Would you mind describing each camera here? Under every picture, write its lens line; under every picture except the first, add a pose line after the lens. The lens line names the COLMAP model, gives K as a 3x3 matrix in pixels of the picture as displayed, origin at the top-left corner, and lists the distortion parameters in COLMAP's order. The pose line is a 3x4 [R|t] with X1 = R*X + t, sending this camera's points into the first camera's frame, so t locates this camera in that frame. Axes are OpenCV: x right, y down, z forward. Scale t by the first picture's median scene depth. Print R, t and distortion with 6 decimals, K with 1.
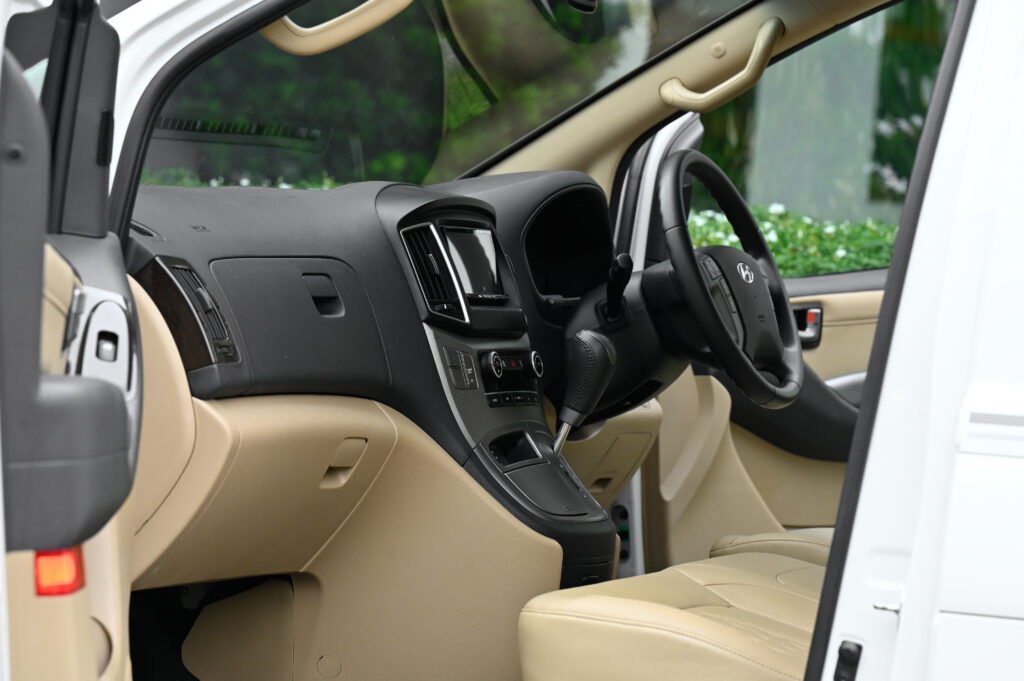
lens RADIAL K [[3880.8, 0, 513.1], [0, 3880.8, 338.0], [0, 0, 1]] dist [-0.014771, 0.000000]
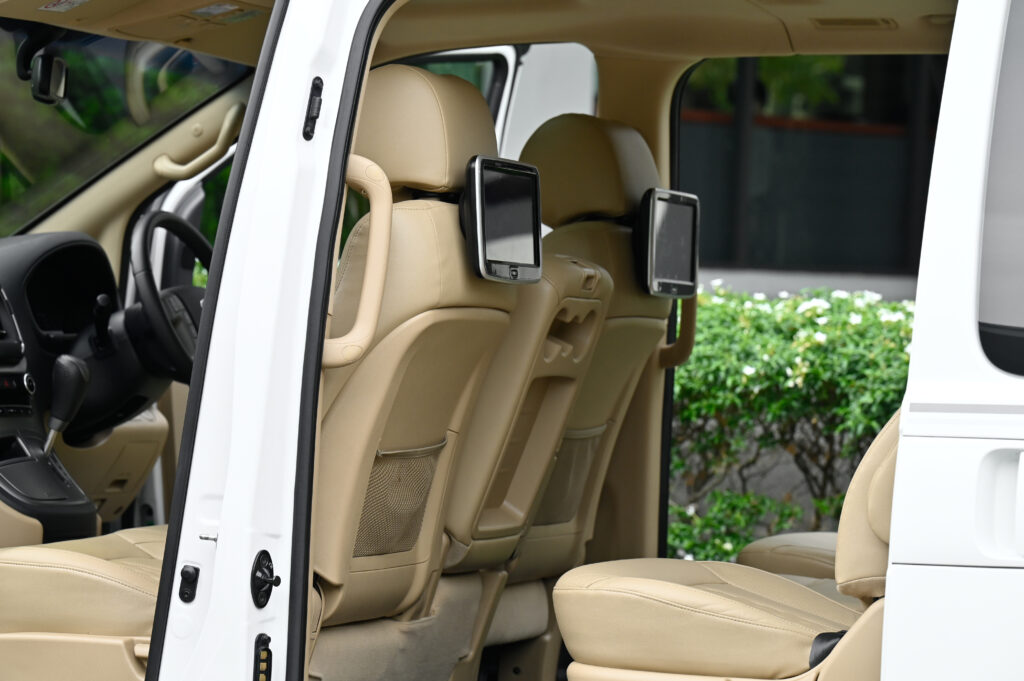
lens RADIAL K [[3880.8, 0, 514.1], [0, 3880.8, 343.5], [0, 0, 1]] dist [-0.014771, 0.000000]
pose [[0.998577, -0.043619, 0.030683, 0.126009], [0.044273, 0.998799, -0.020984, 0.027144], [-0.029731, 0.022313, 0.999309, -0.268645]]
